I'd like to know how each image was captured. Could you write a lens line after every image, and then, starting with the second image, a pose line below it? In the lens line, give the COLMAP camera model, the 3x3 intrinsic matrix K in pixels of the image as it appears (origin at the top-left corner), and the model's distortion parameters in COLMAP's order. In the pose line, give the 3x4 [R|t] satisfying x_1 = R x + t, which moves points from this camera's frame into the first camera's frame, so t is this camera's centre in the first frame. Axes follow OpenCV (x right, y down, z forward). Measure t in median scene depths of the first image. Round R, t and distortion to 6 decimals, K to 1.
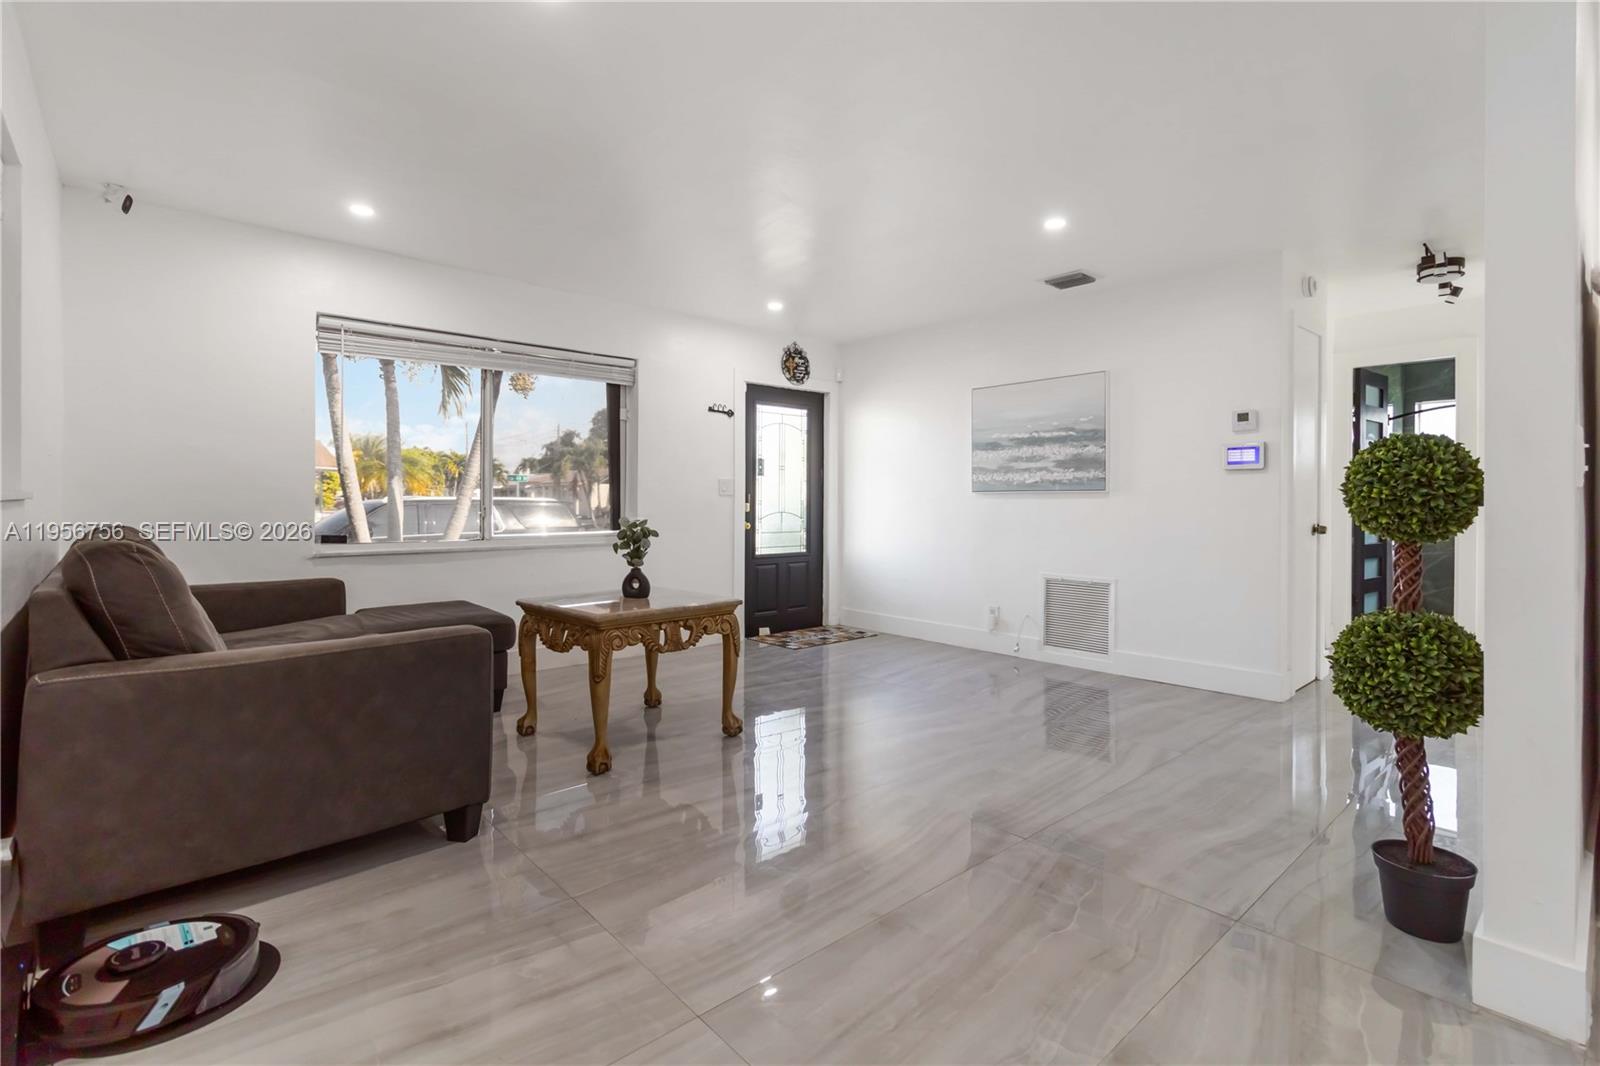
lens RADIAL K [[744.4, 0, 814.5], [0, 744.4, 501.9], [0, 0, 1]] dist [0.001448, -0.000461]
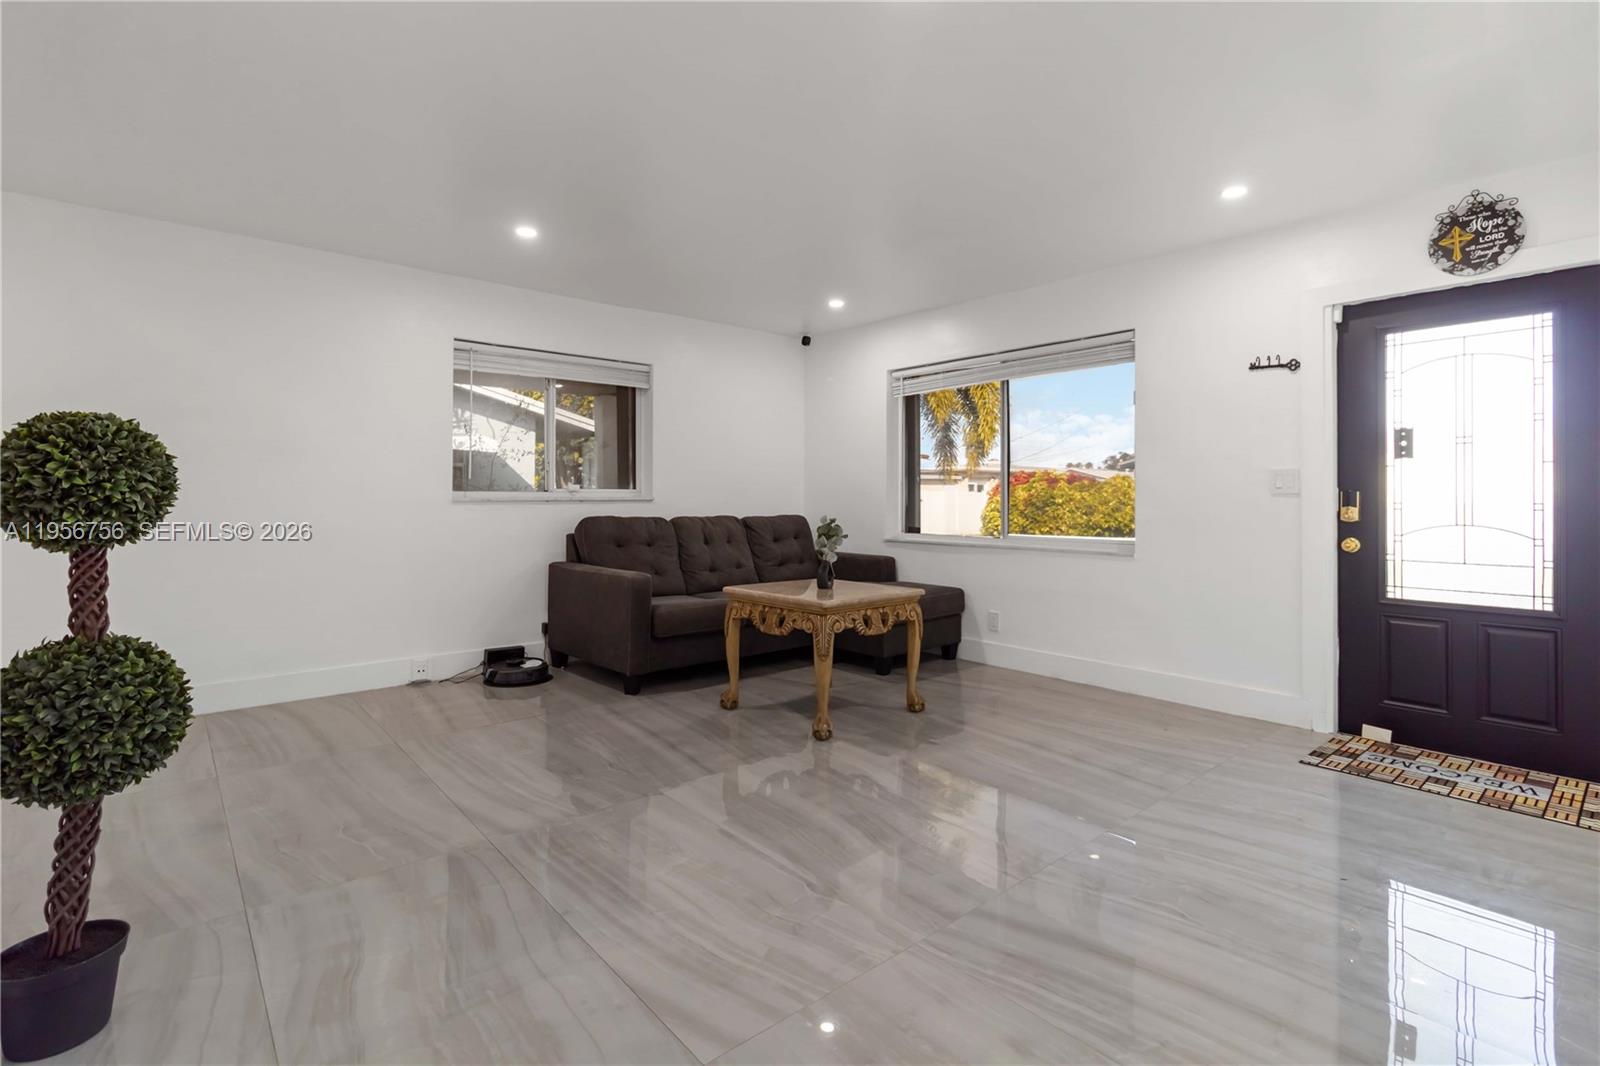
lens RADIAL K [[744.4, 0, 814.5], [0, 744.4, 501.9], [0, 0, 1]] dist [0.001448, -0.000461]
pose [[-0.014596, 0.002351, -0.999891, 0.515126], [-0.002487, 0.999994, 0.002388, -0.002548], [0.999890, 0.002522, -0.014590, 0.585272]]
